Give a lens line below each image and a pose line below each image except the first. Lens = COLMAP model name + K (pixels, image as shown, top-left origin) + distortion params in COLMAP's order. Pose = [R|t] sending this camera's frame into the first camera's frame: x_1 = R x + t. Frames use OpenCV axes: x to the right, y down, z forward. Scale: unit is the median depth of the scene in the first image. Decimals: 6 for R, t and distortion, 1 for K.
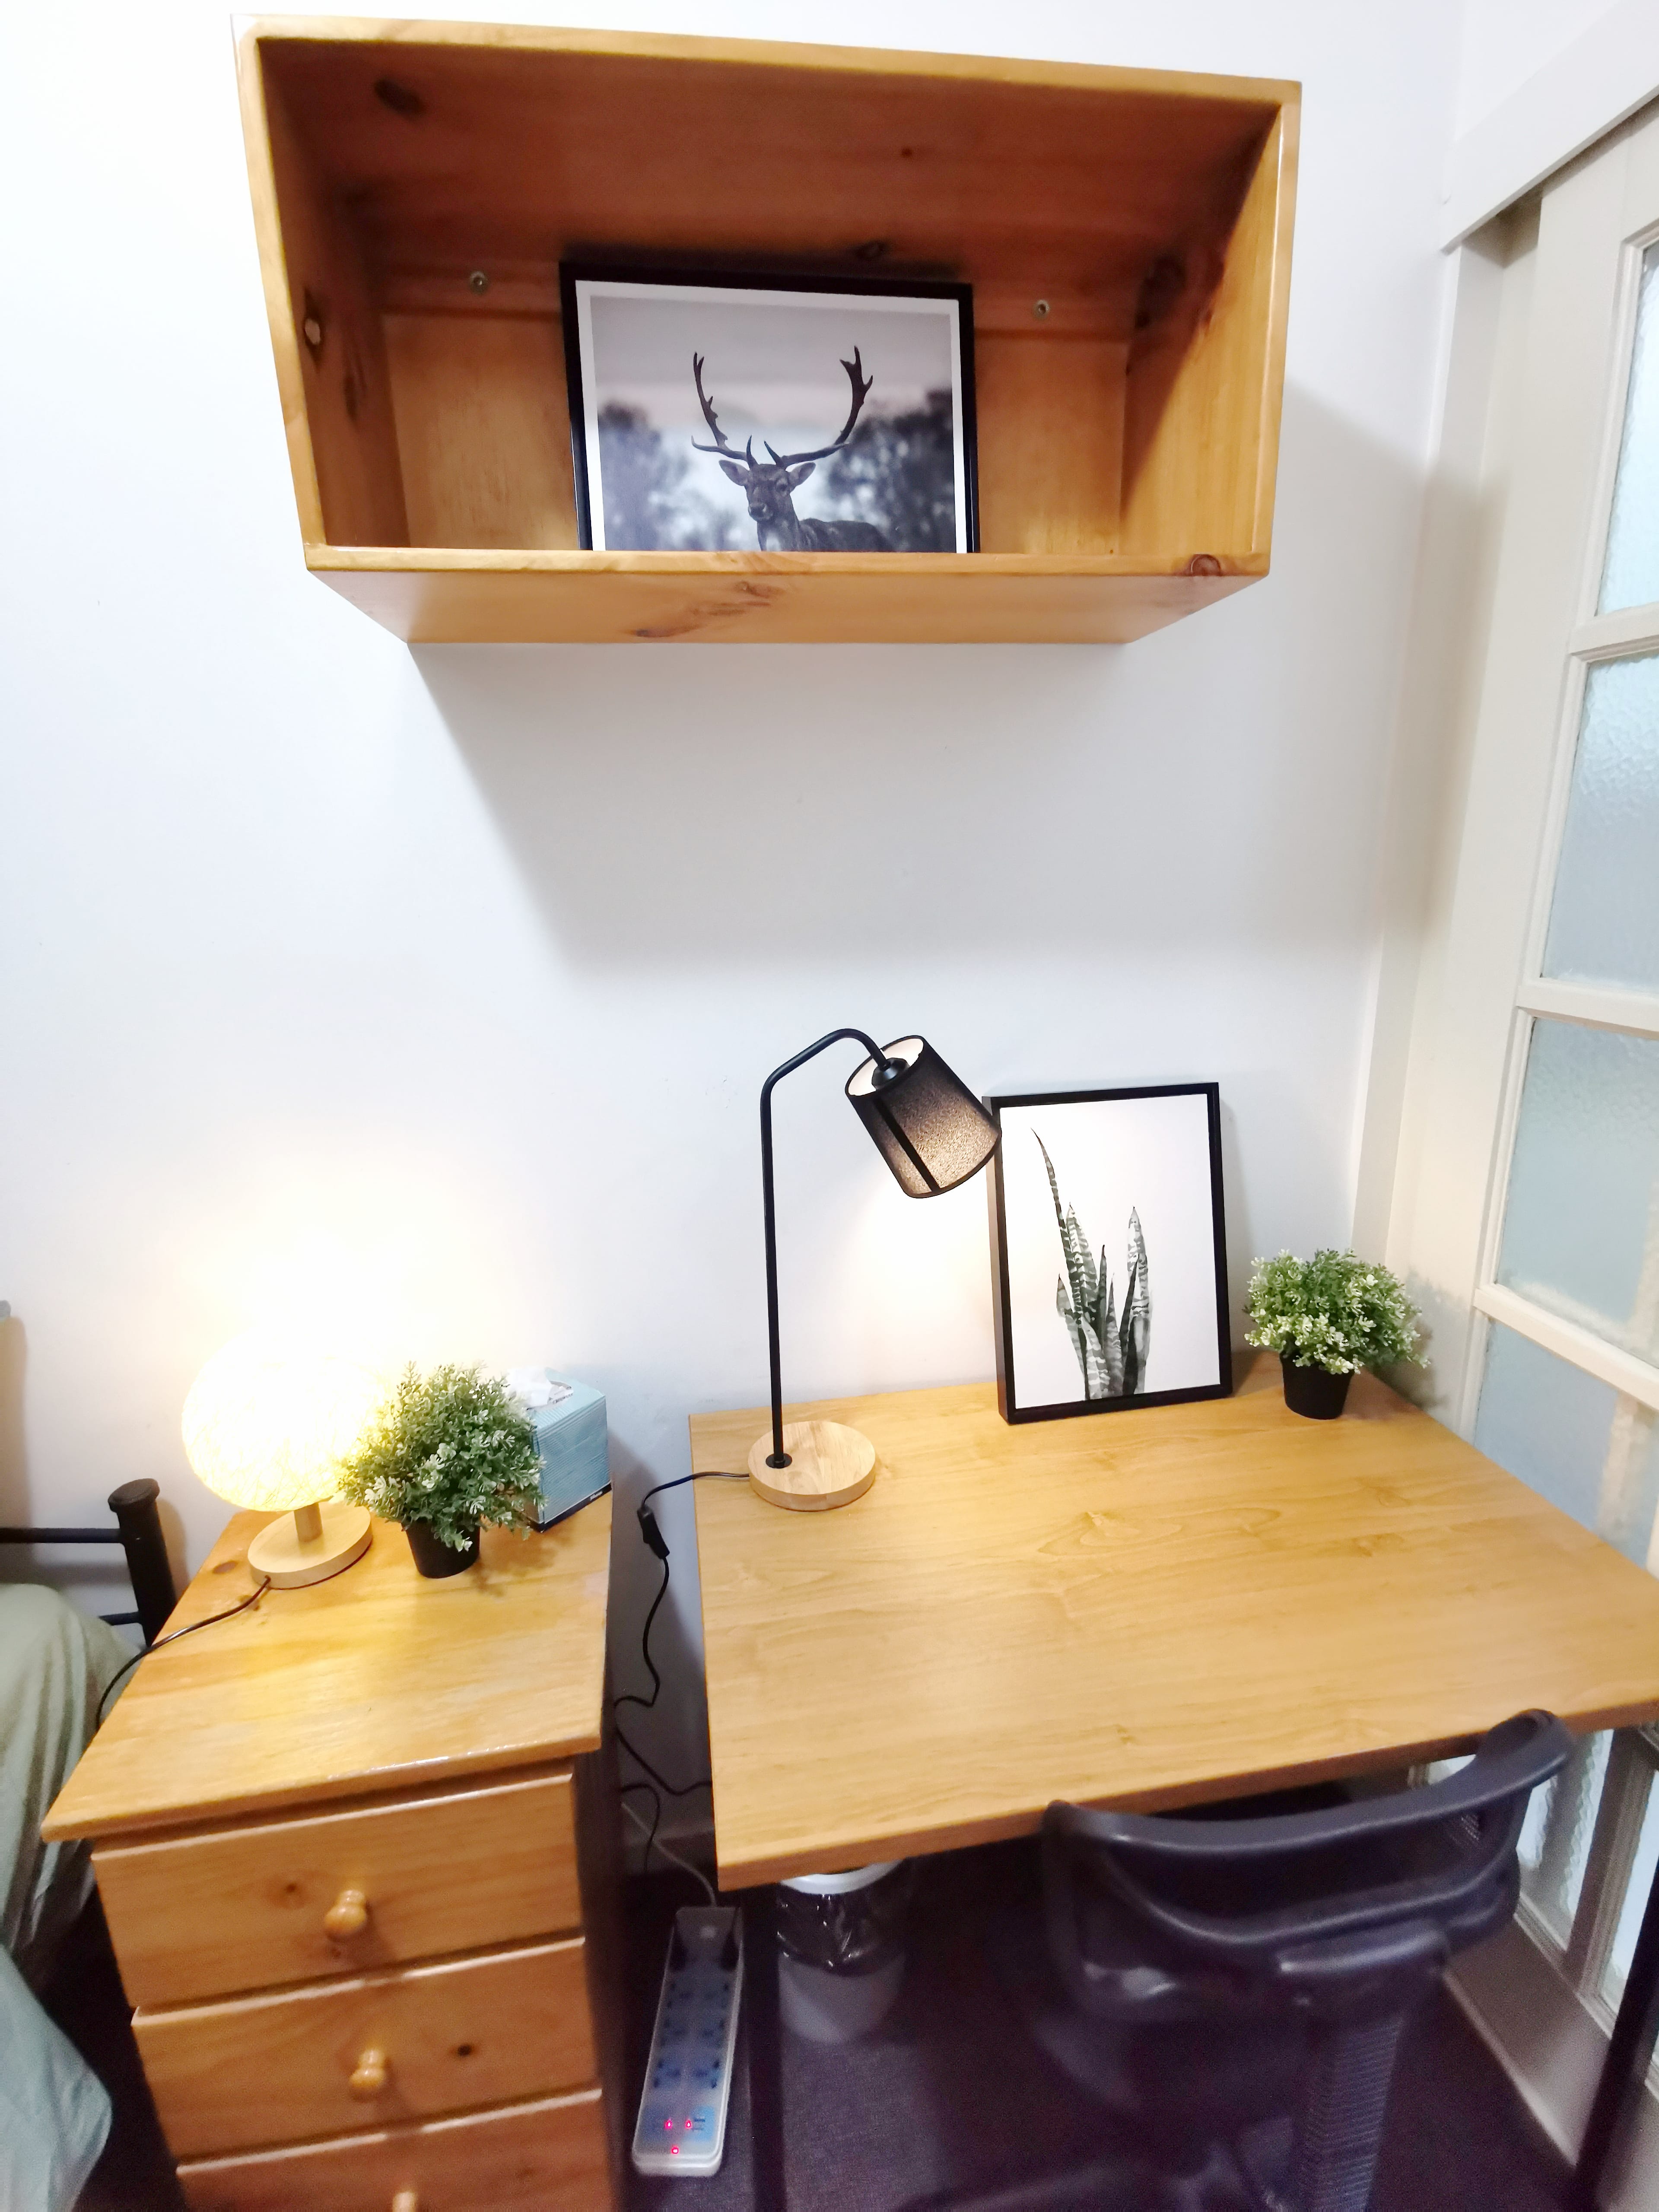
lens RADIAL K [[1024.4, 0, 826.0], [0, 1024.4, 1097.1], [0, 0, 1]] dist [0.016907, 0.000982]
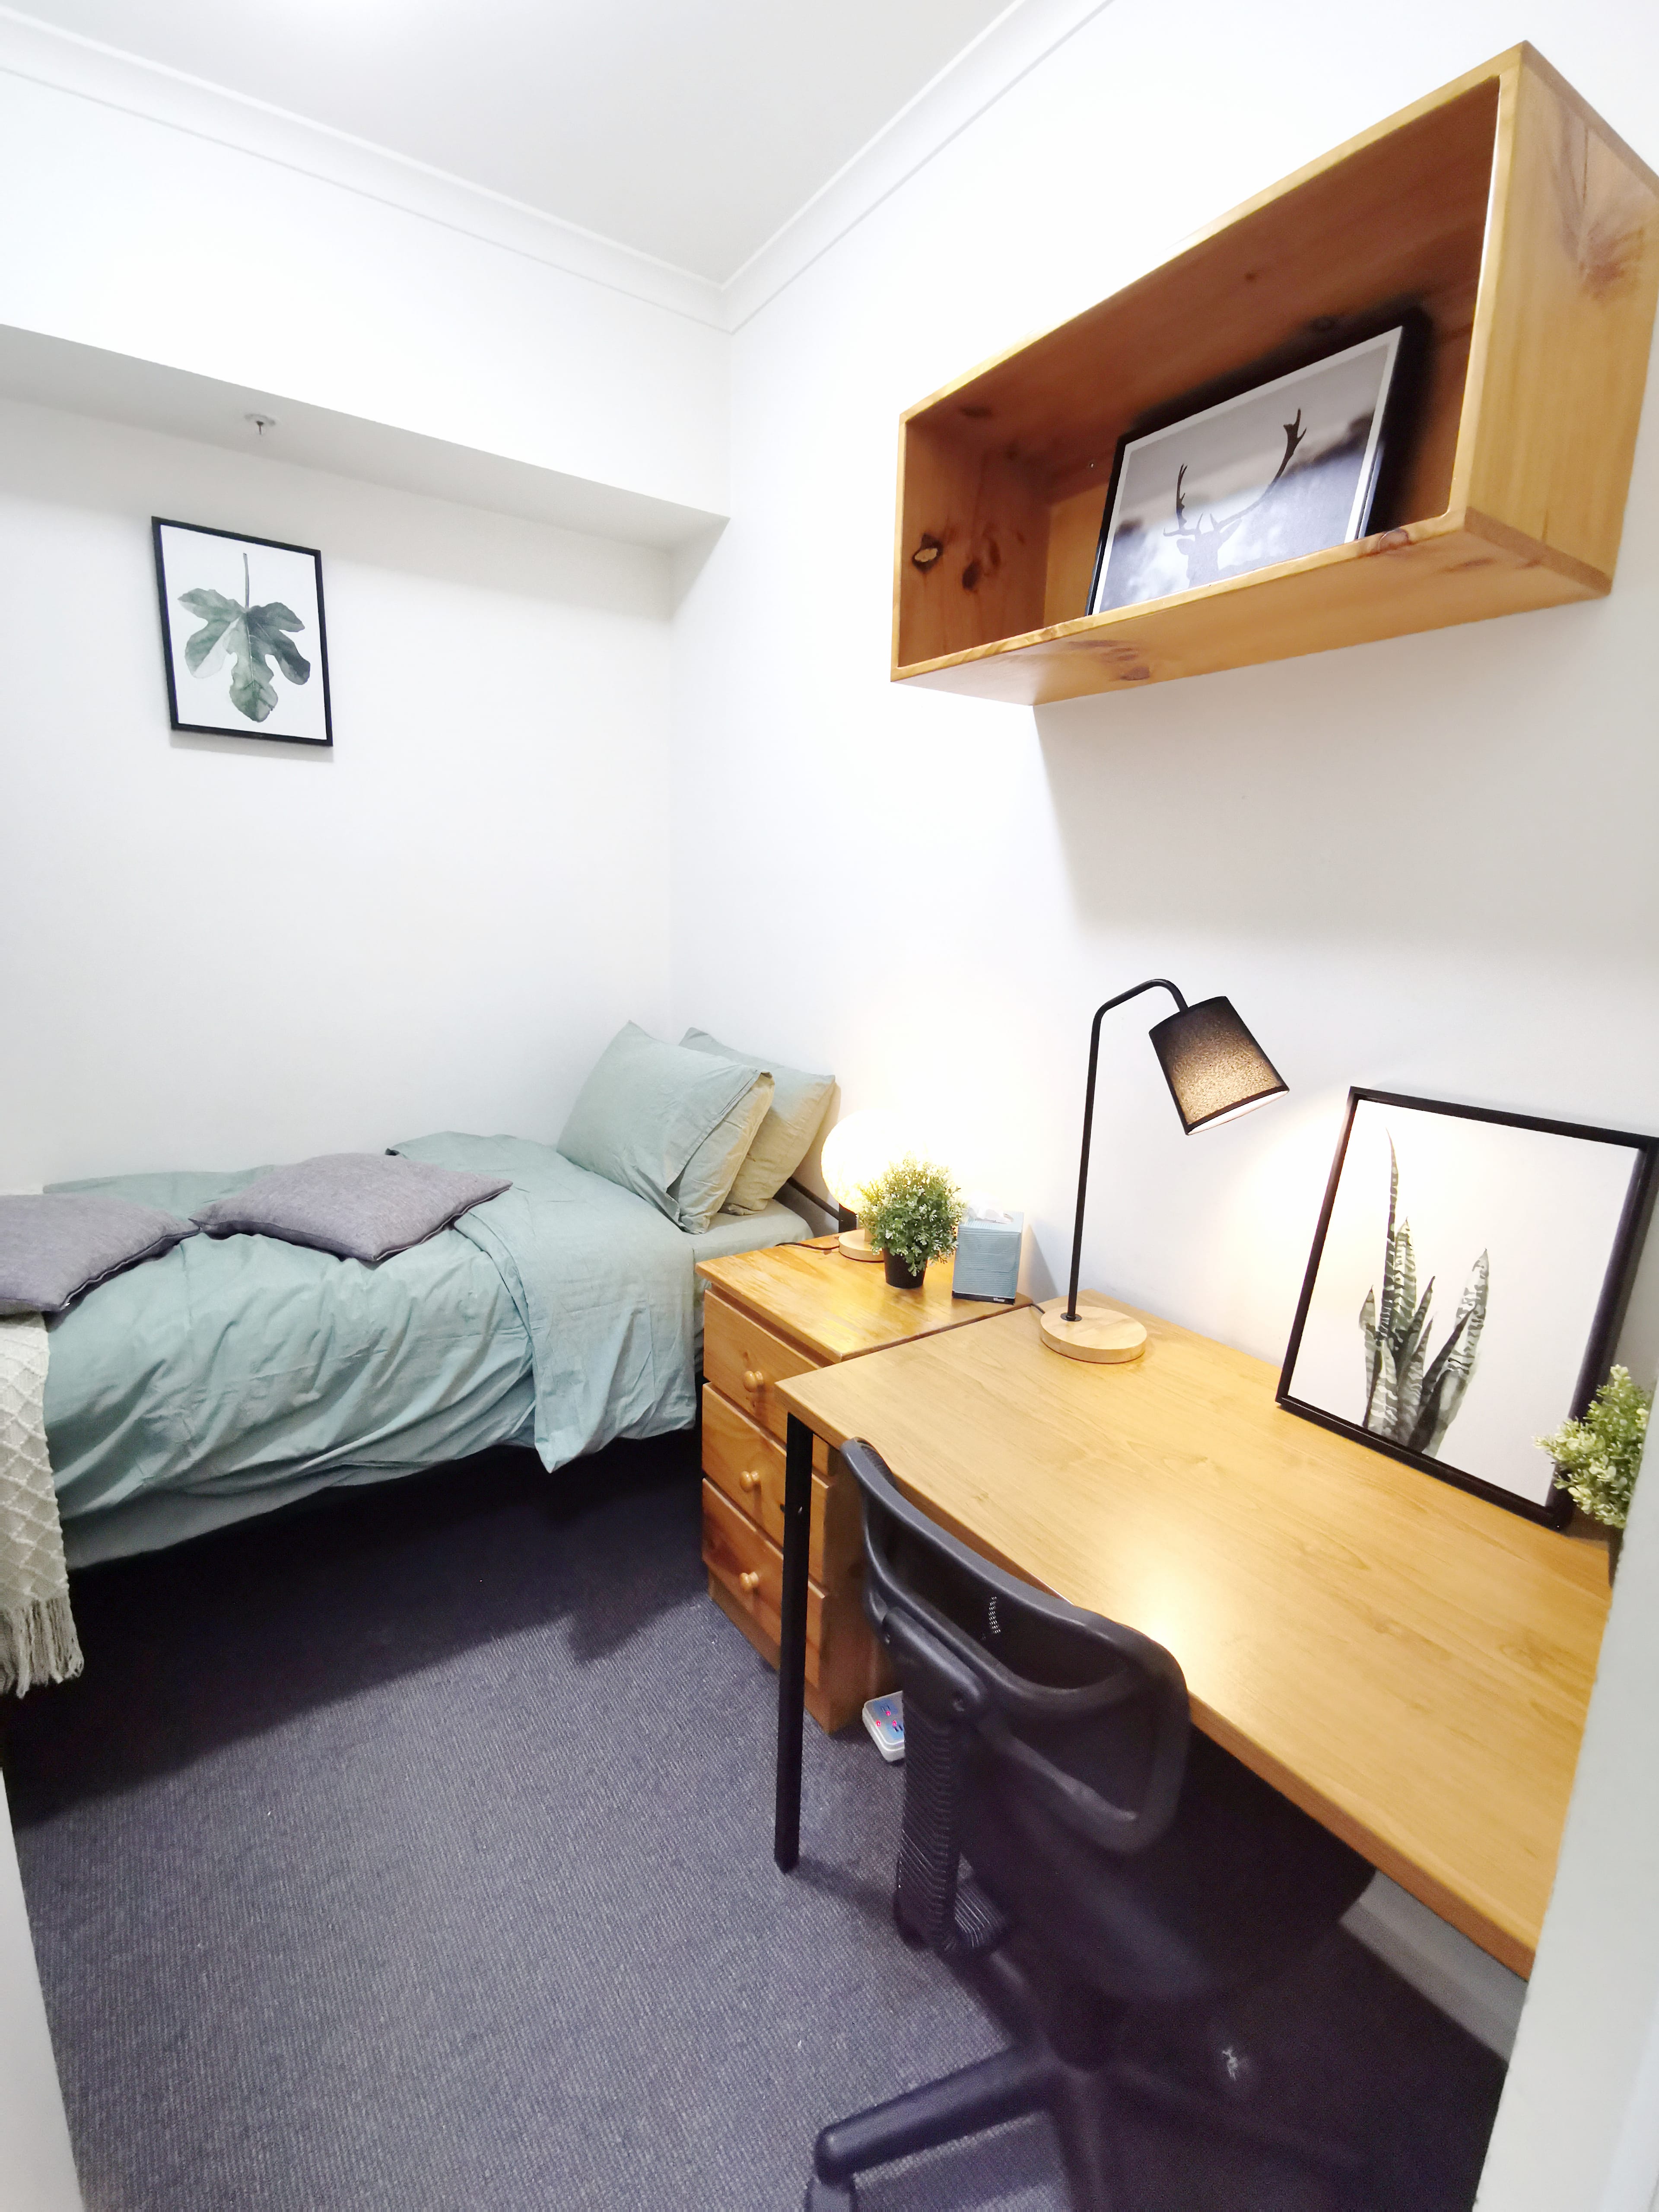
lens RADIAL K [[1024.4, 0, 826.0], [0, 1024.4, 1097.1], [0, 0, 1]] dist [0.016907, 0.000982]
pose [[0.426870, 0.210814, -0.879397, 0.805956], [-0.253225, 0.961410, 0.107556, 0.031630], [0.868136, 0.176773, 0.463780, 0.097033]]
